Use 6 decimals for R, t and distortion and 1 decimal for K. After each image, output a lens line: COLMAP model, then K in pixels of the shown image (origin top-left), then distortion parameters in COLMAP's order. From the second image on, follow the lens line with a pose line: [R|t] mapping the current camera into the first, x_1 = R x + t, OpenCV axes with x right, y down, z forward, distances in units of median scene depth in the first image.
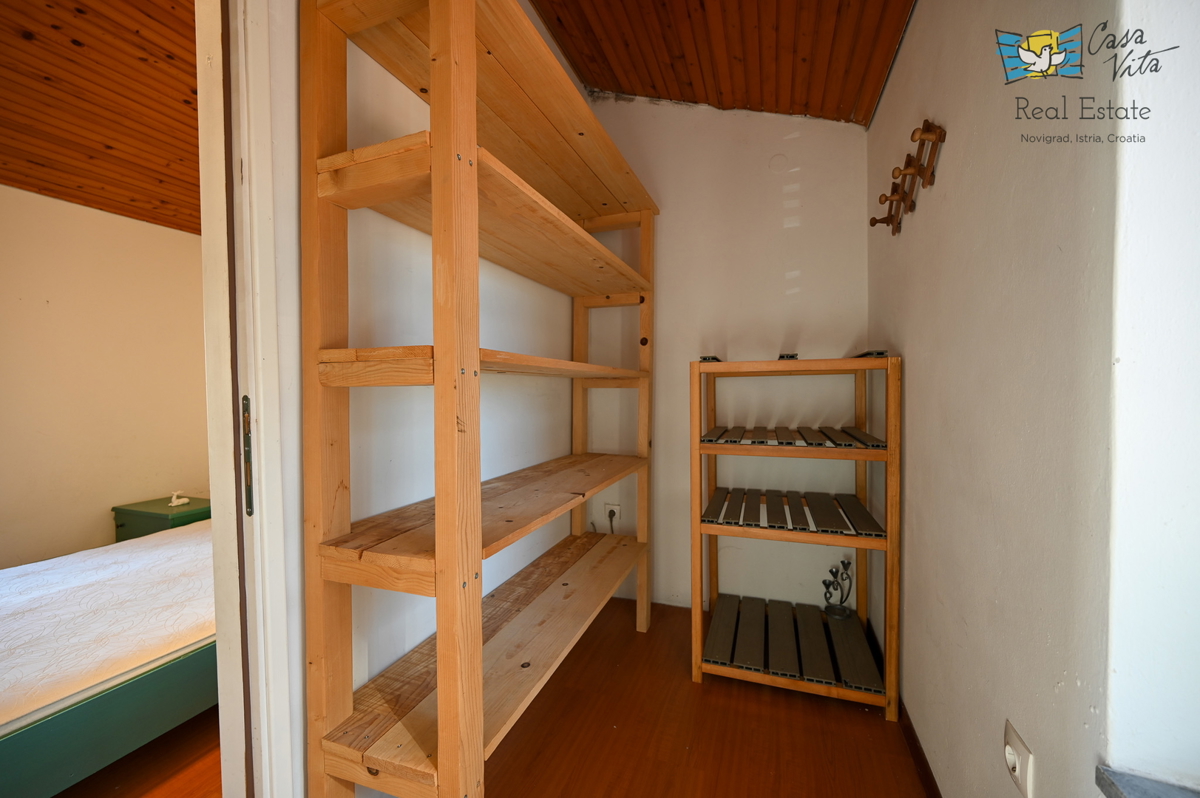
lens RADIAL K [[469.8, 0, 607.4], [0, 469.8, 399.0], [0, 0, 1]] dist [-0.004456, 0.000536]
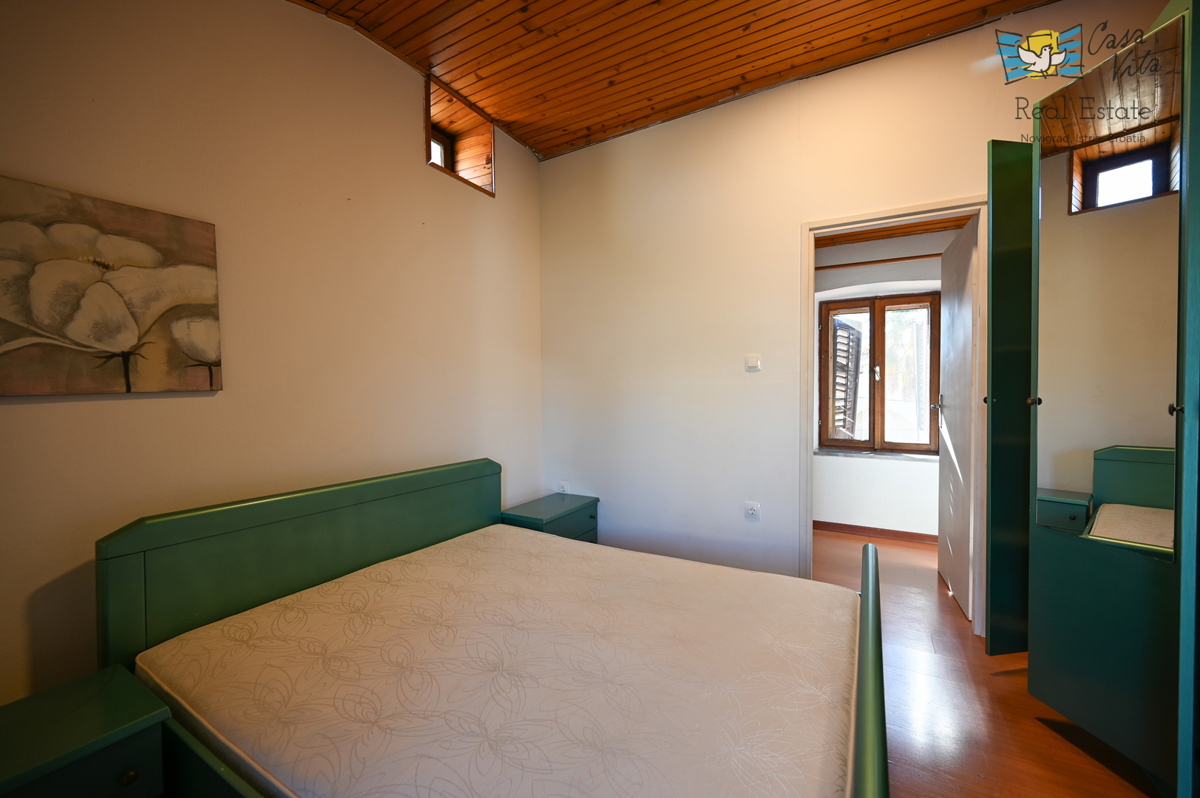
lens RADIAL K [[469.8, 0, 602.4], [0, 469.8, 398.8], [0, 0, 1]] dist [-0.004456, 0.000536]
pose [[0.183386, -0.006355, 0.983021, -1.247986], [0.027172, 0.999630, 0.001393, 0.001760], [-0.982665, 0.026455, 0.183490, 0.568231]]
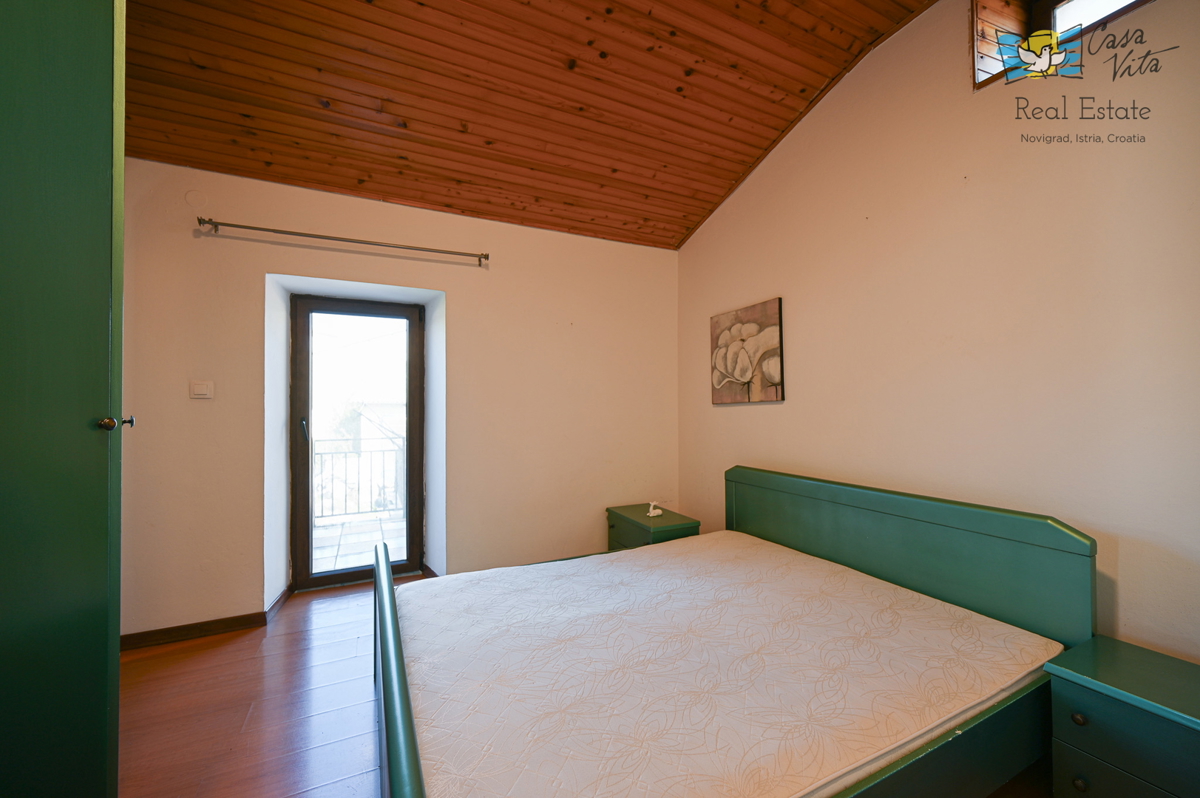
lens RADIAL K [[469.8, 0, 606.2], [0, 469.8, 393.6], [0, 0, 1]] dist [-0.004456, 0.000536]
pose [[0.719614, -0.009944, -0.694303, -0.319603], [-0.015408, 0.999423, -0.030284, -0.001410], [0.694204, 0.032490, 0.719045, 0.219760]]
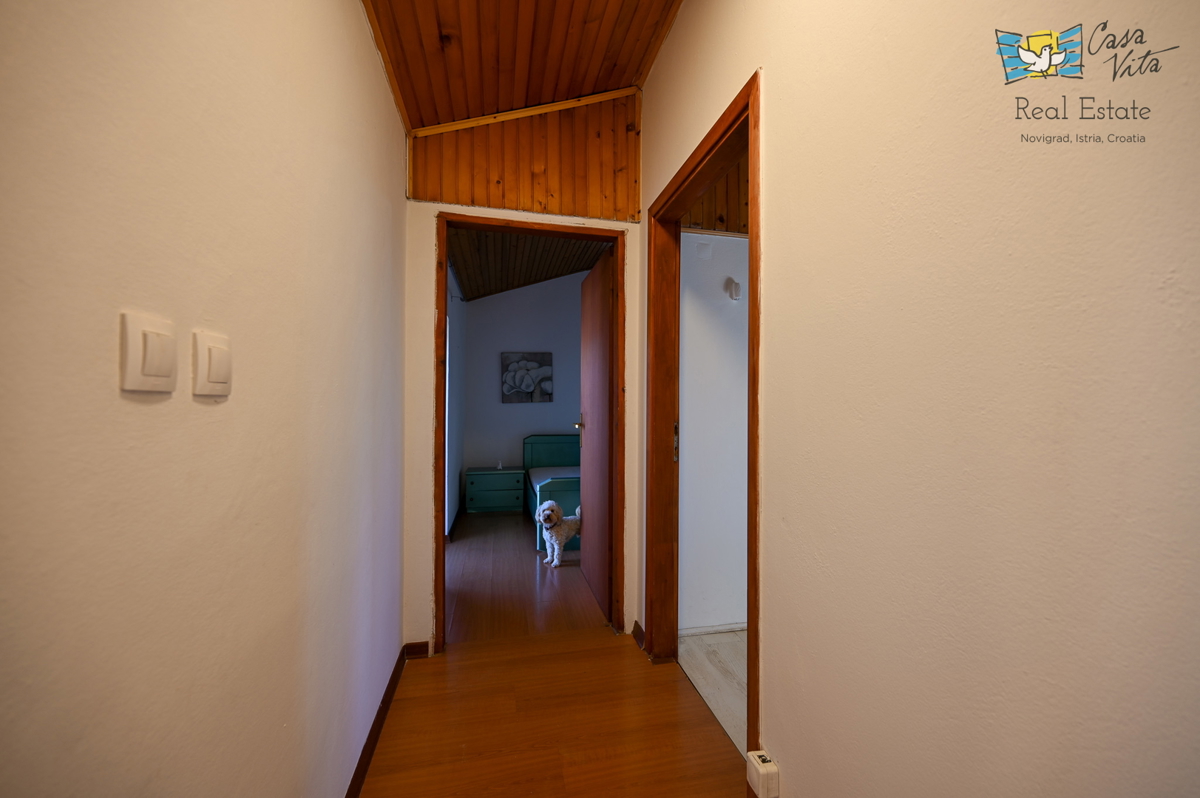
lens RADIAL K [[469.8, 0, 603.9], [0, 469.8, 400.6], [0, 0, 1]] dist [-0.004456, 0.000536]
pose [[0.845782, 0.018508, 0.533207, -1.650872], [-0.001230, 0.999463, -0.032741, 0.040660], [-0.533527, 0.027036, 0.845351, -0.709179]]
